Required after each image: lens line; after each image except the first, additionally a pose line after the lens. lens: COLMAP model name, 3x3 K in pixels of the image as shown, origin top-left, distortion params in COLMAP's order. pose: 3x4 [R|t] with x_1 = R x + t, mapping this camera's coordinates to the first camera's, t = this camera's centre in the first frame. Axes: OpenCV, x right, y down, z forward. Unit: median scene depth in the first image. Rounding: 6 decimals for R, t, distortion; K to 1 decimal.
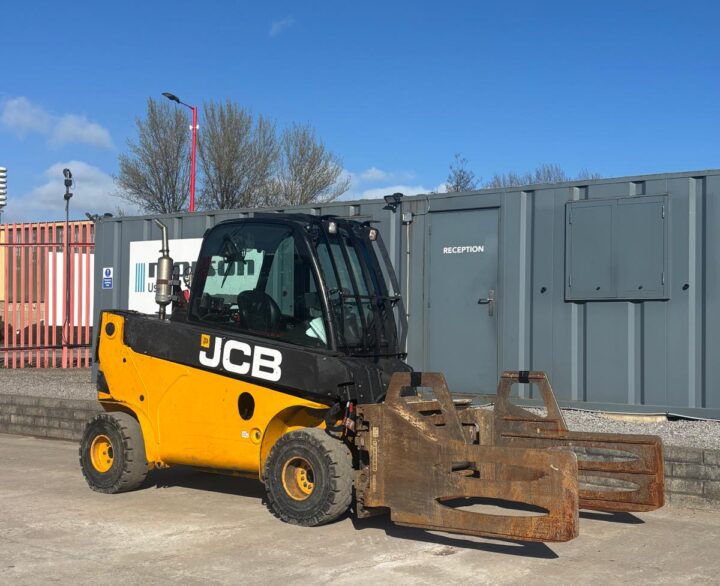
lens RADIAL K [[976.8, 0, 352.1], [0, 976.8, 303.0], [0, 0, 1]] dist [0.114888, 0.000000]
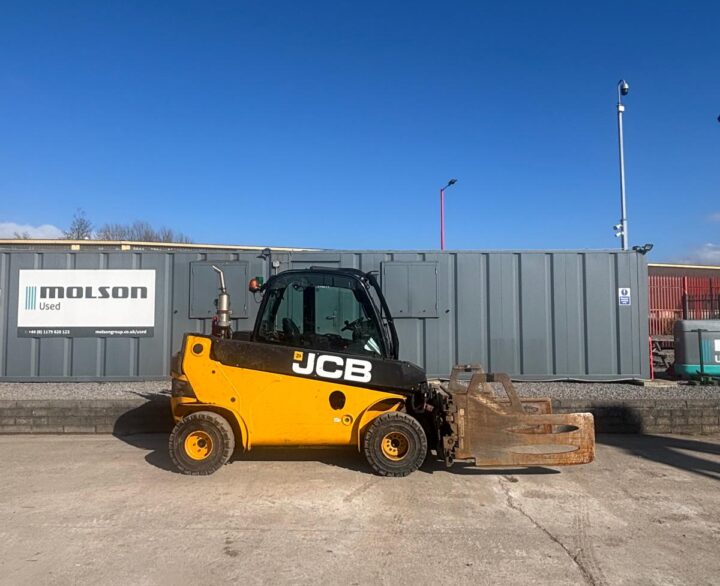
lens RADIAL K [[574.9, 0, 335.0], [0, 574.9, 272.1], [0, 0, 1]] dist [0.007206, 0.001036]
pose [[0.820858, 0.036400, 0.569971, -0.597891], [-0.005926, 0.998456, -0.055230, -0.036836], [-0.571101, 0.041959, 0.819807, 0.292145]]
